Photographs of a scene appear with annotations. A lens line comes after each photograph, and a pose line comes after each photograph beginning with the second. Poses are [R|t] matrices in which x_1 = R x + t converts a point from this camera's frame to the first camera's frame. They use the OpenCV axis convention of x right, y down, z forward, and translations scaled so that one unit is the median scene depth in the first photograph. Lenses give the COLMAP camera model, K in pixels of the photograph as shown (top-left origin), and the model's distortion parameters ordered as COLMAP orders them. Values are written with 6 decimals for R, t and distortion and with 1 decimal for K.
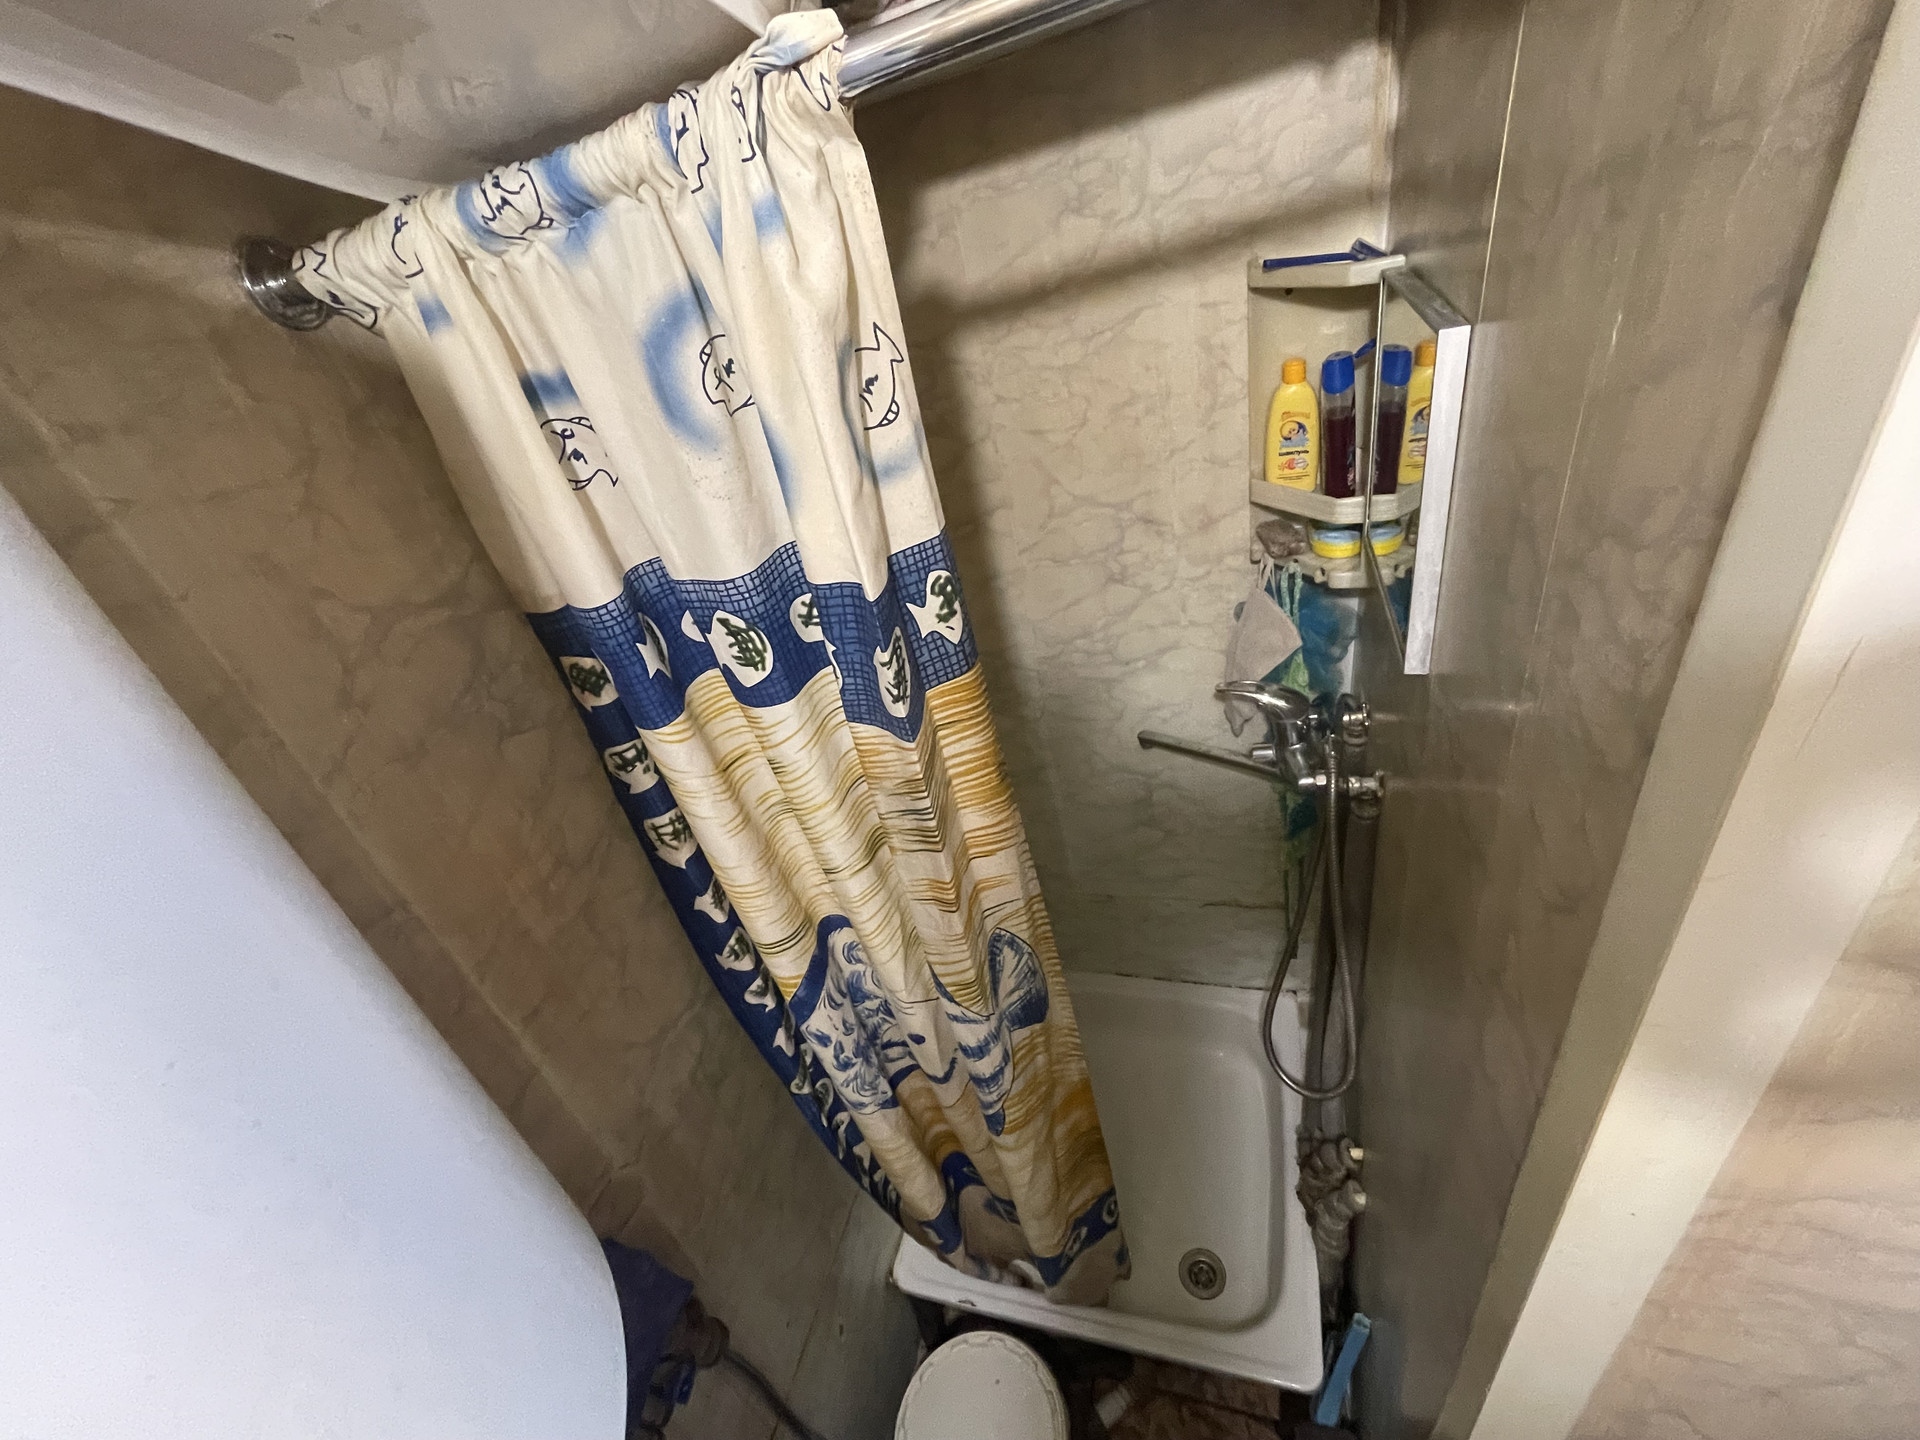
lens RADIAL K [[835.8, 0, 965.0], [0, 835.8, 720.0], [0, 0, 1]] dist [-0.008726, 0.002797]
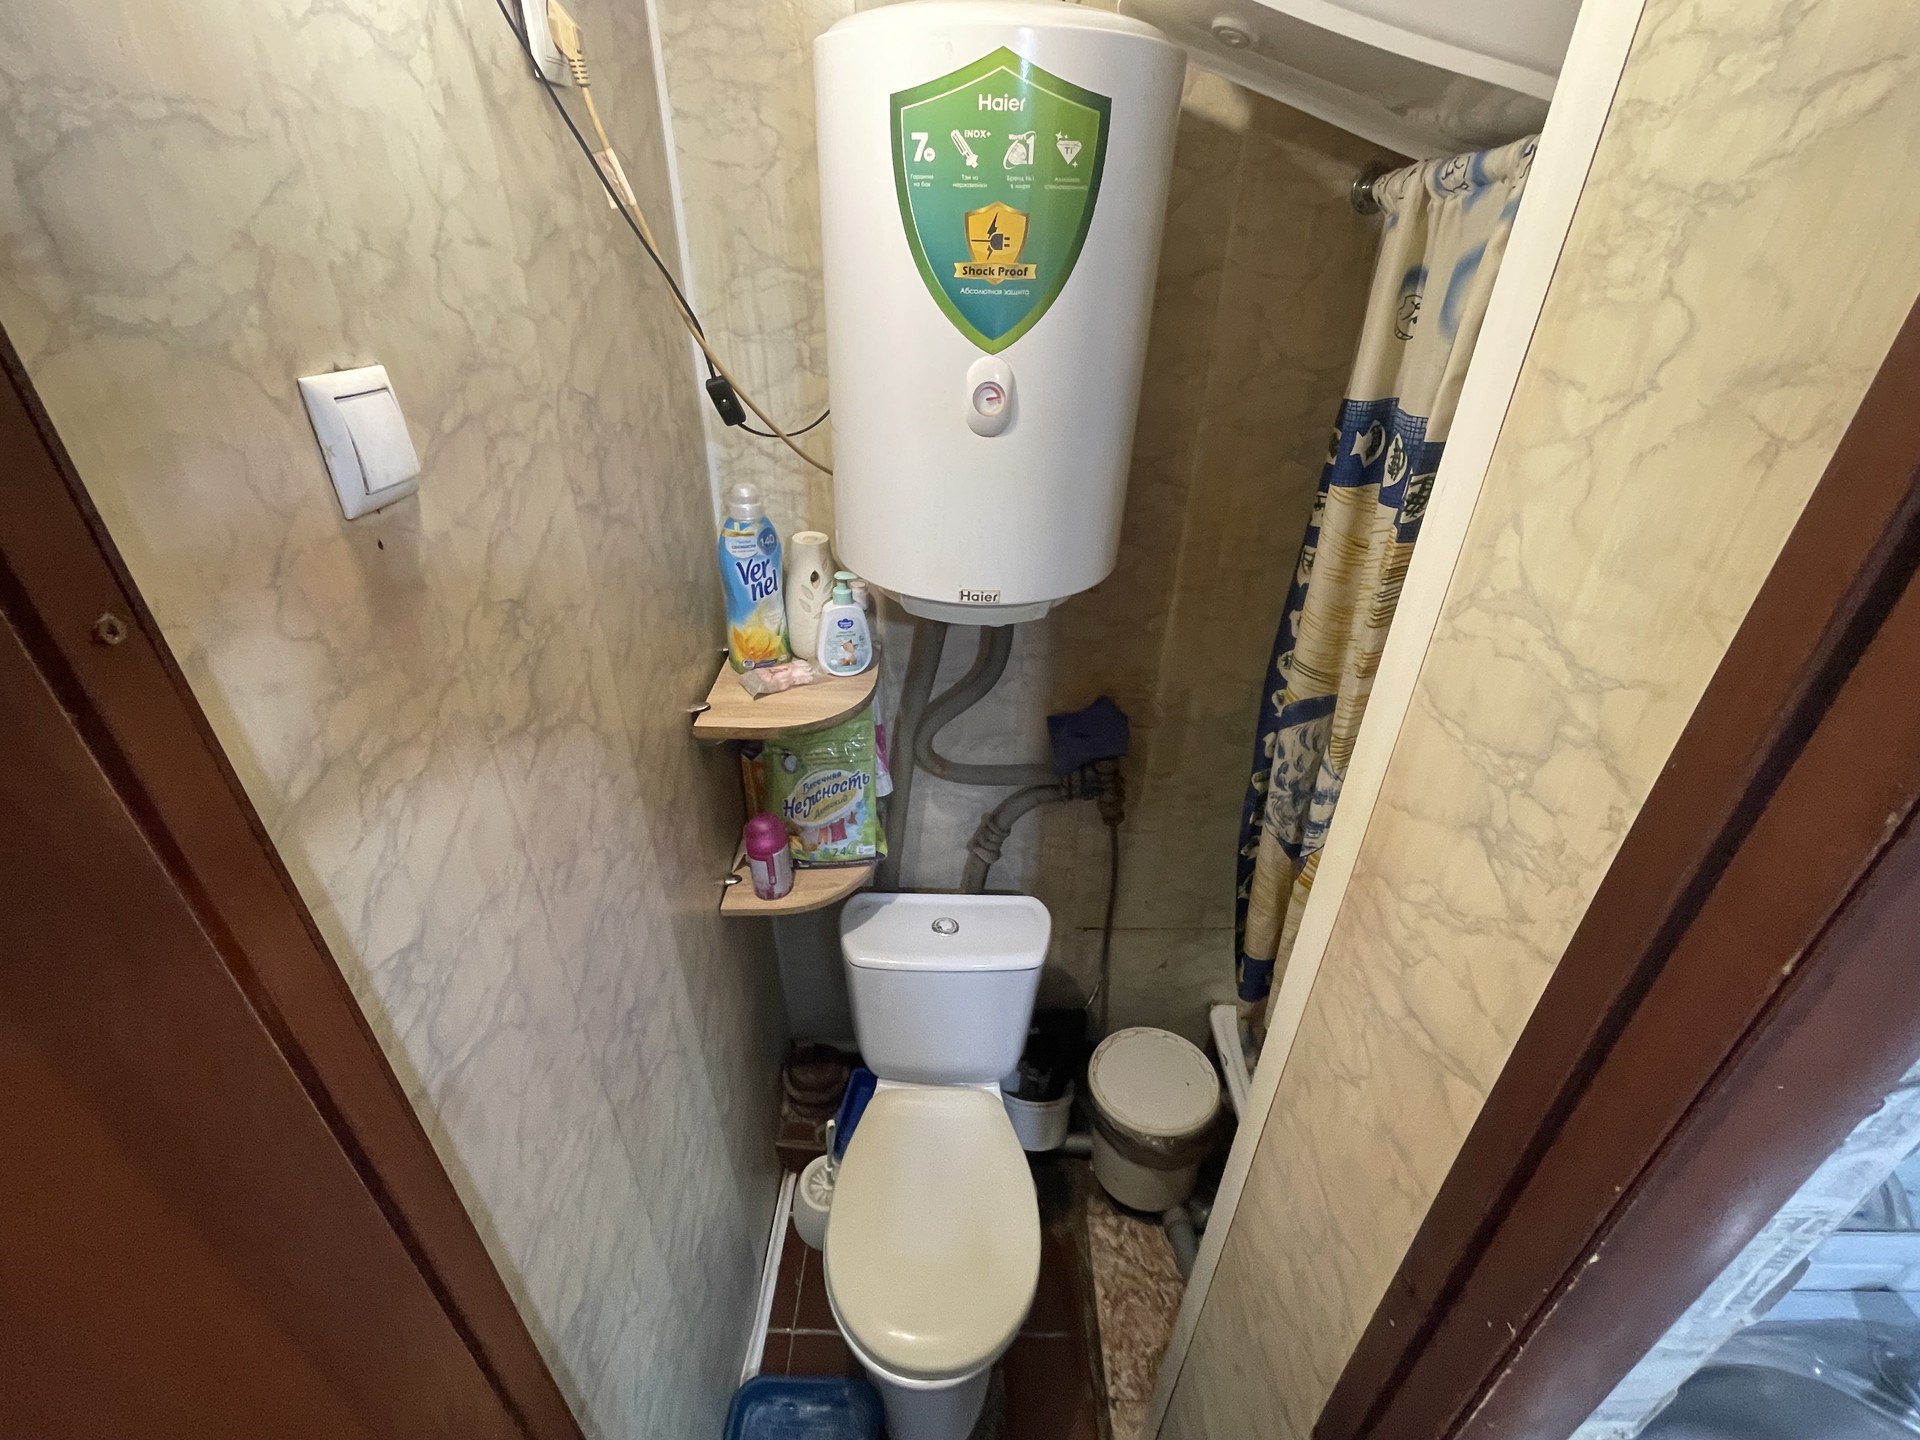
lens RADIAL K [[835.8, 0, 955.4], [0, 835.8, 721.2], [0, 0, 1]] dist [-0.008726, 0.002797]
pose [[0.259268, 0.653688, -0.710966, 0.736748], [-0.579456, 0.694210, 0.426971, 0.050453], [0.772665, 0.301274, 0.558770, -0.308046]]
